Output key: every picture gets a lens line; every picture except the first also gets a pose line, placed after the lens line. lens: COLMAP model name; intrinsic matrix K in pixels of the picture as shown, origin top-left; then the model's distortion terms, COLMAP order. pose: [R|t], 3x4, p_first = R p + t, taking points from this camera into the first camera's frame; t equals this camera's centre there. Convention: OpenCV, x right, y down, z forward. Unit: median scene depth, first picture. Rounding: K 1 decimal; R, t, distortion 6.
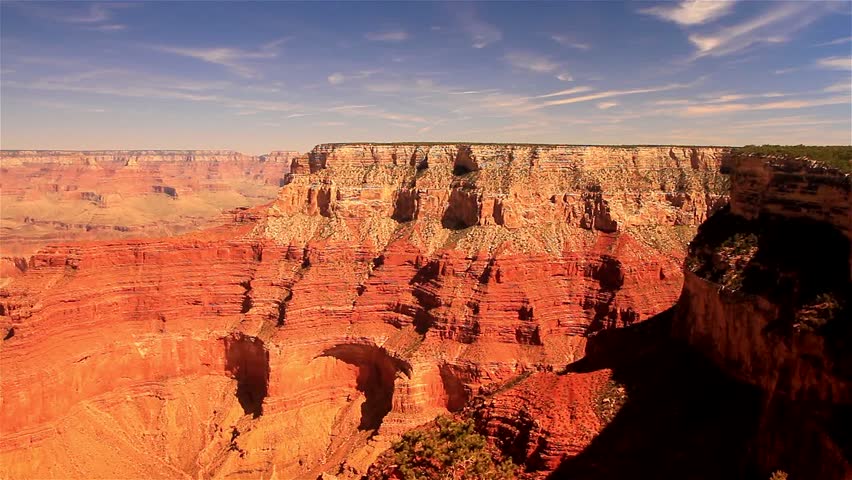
lens RADIAL K [[670.6, 0, 425.5], [0, 670.6, 238.8], [0, 0, 1]] dist [-0.087536, 0.061514]
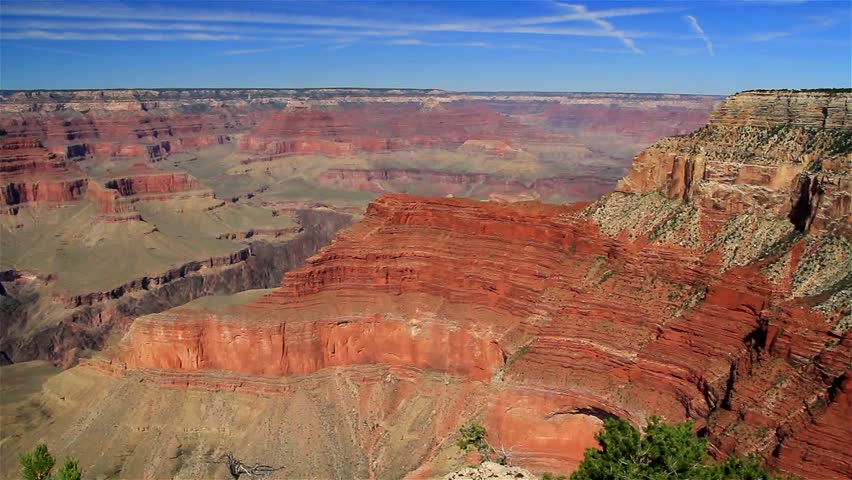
lens RADIAL K [[670.6, 0, 425.5], [0, 670.6, 238.8], [0, 0, 1]] dist [-0.087536, 0.061514]
pose [[0.581895, 0.174980, -0.794217, 0.235669], [-0.109934, 0.984540, 0.136366, -0.064218], [0.805799, 0.007961, 0.592135, 0.464644]]
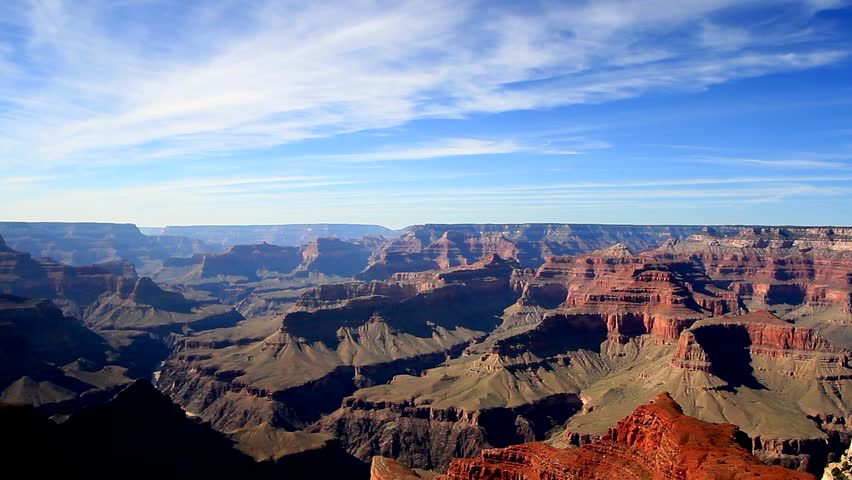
lens RADIAL K [[670.6, 0, 425.5], [0, 670.6, 238.8], [0, 0, 1]] dist [-0.087536, 0.061514]
pose [[-0.502316, 0.010032, -0.864626, 0.041186], [-0.128059, 0.988043, 0.085861, -0.149625], [0.855149, 0.153852, -0.495025, 1.066847]]
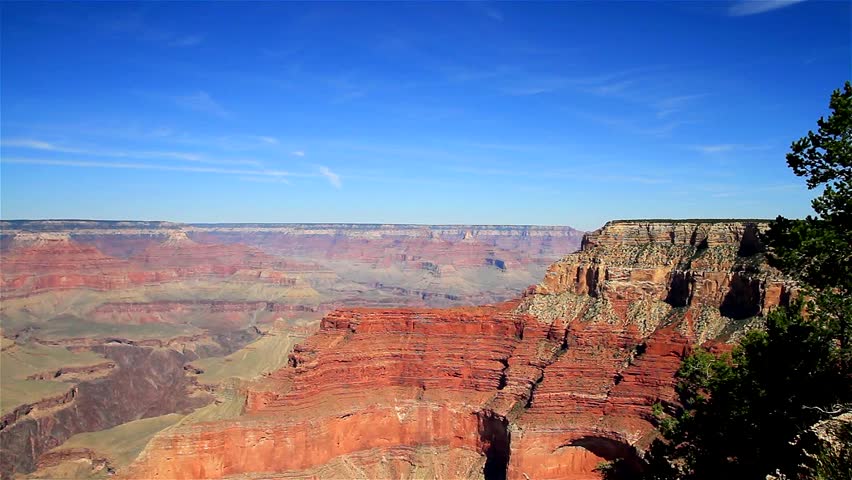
lens RADIAL K [[670.6, 0, 425.5], [0, 670.6, 238.8], [0, 0, 1]] dist [-0.087536, 0.061514]
pose [[0.876828, 0.011299, -0.480672, 0.104870], [-0.065259, 0.993269, -0.095695, -0.009999], [0.476356, 0.115276, 0.871663, 0.058581]]
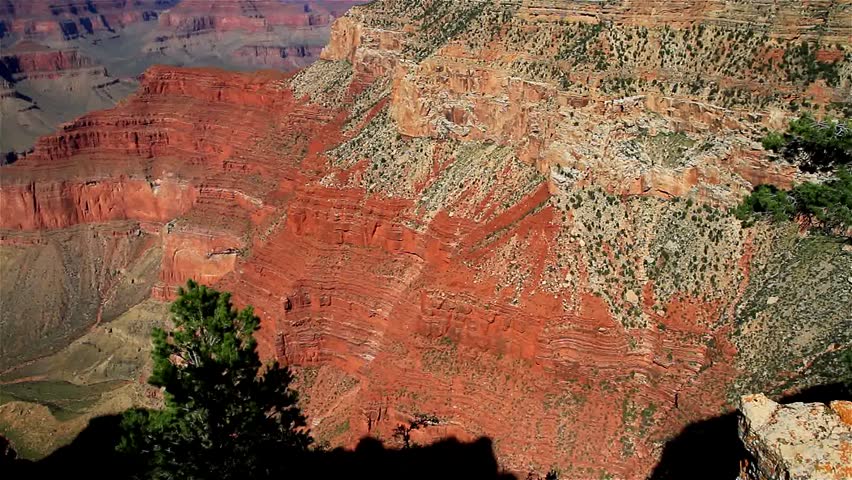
lens RADIAL K [[681.9, 0, 426.0], [0, 681.9, 240.0], [0, 0, 1]] dist [-0.082570, 0.058557]
pose [[0.591214, 0.307263, -0.745691, 0.517118], [-0.112080, 0.946914, 0.301316, -0.092377], [0.798689, -0.094565, 0.594267, 0.681726]]
